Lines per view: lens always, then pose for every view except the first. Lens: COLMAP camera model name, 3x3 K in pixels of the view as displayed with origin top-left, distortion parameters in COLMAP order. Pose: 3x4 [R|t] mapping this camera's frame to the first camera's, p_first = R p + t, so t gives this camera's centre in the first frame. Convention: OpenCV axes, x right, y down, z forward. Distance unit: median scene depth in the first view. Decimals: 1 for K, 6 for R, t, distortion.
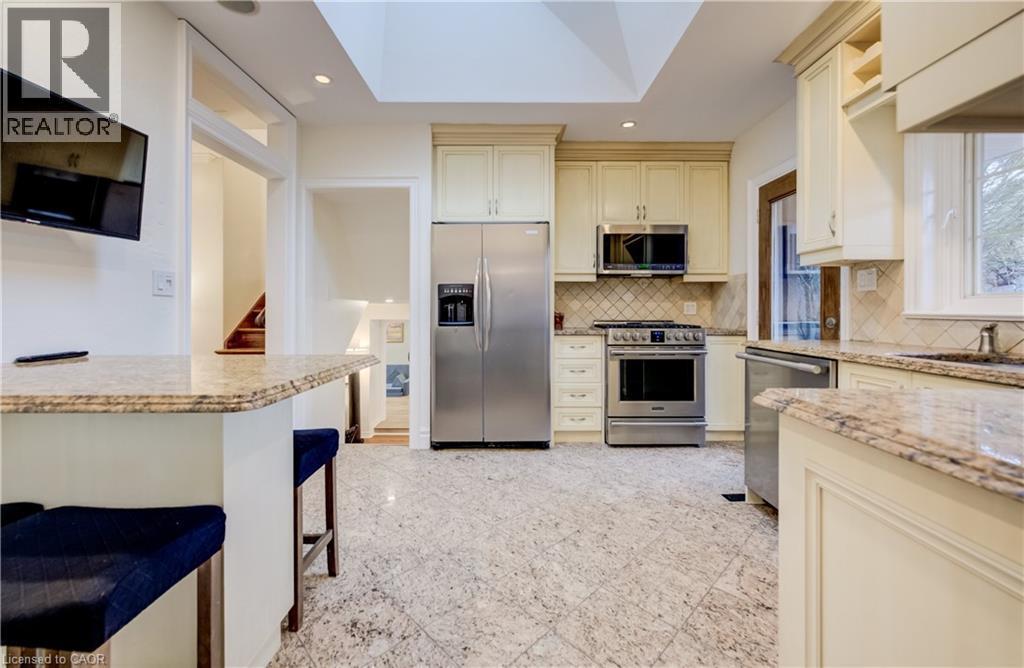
lens RADIAL K [[404.5, 0, 511.1], [0, 404.5, 307.7], [0, 0, 1]] dist [-0.000390, -0.000052]
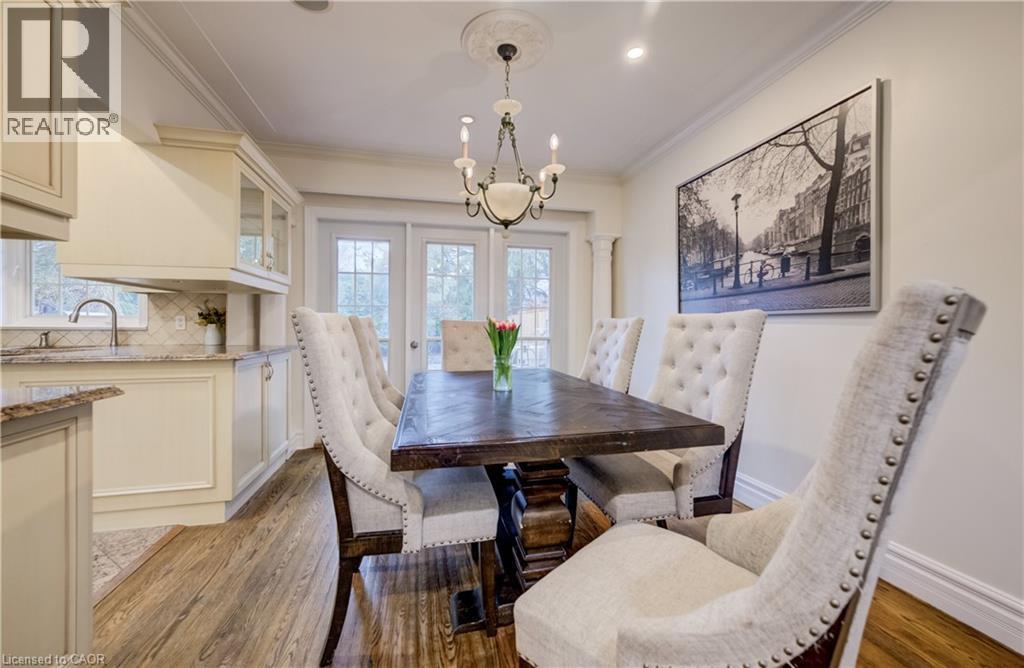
lens RADIAL K [[405.3, 0, 515.4], [0, 405.3, 327.4], [0, 0, 1]] dist [-0.001055, -0.000132]
pose [[-0.224063, -0.008041, 0.974542, -0.619586], [-0.011498, 0.999918, 0.005606, -0.008579], [-0.974507, -0.009949, -0.224137, -0.394041]]
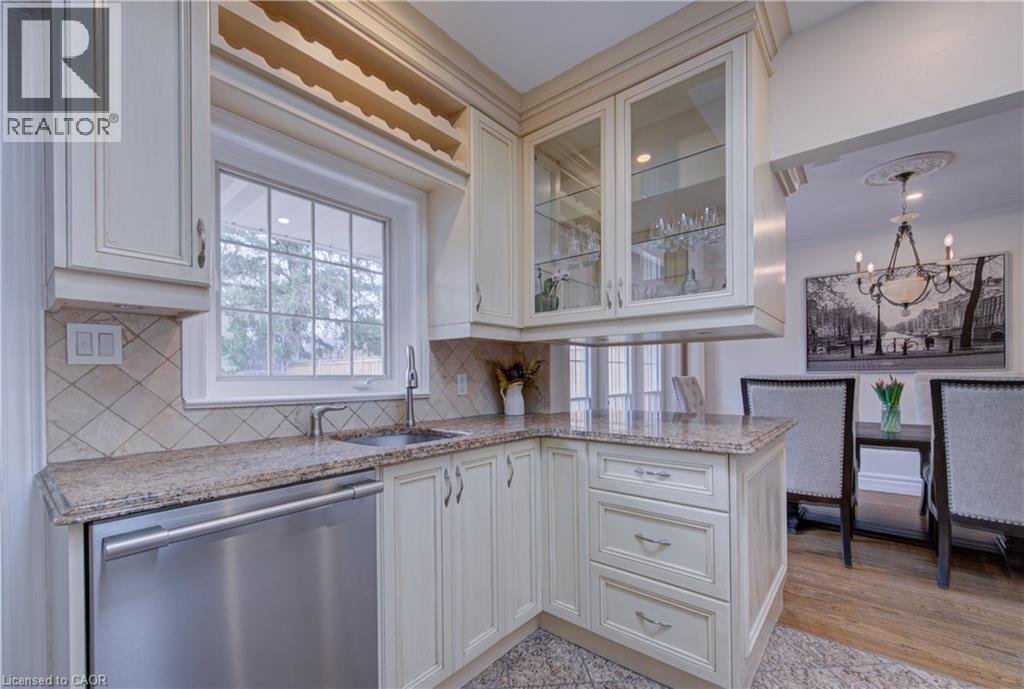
lens RADIAL K [[430.2, 0, 504.2], [0, 430.2, 383.3], [0, 0, 1]] dist [0.000734, 0.000078]
pose [[-0.755919, -0.004387, 0.654651, 0.066634], [0.002492, 0.999951, 0.009579, -0.014360], [-0.654661, 0.008872, -0.755871, 0.742289]]
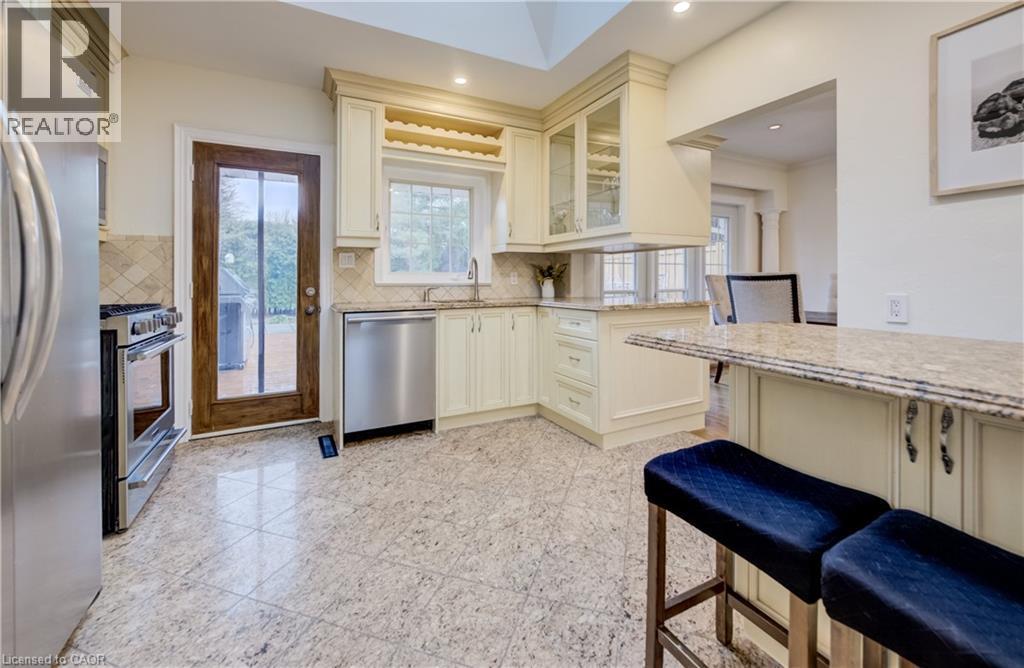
lens RADIAL K [[417.9, 0, 508.3], [0, 417.9, 283.7], [0, 0, 1]] dist [-0.001532, -0.000137]
pose [[-0.444056, -0.005234, 0.895984, -0.490743], [-0.001510, 0.999986, 0.005093, 0.004355], [-0.895998, 0.000909, -0.444058, 0.789629]]
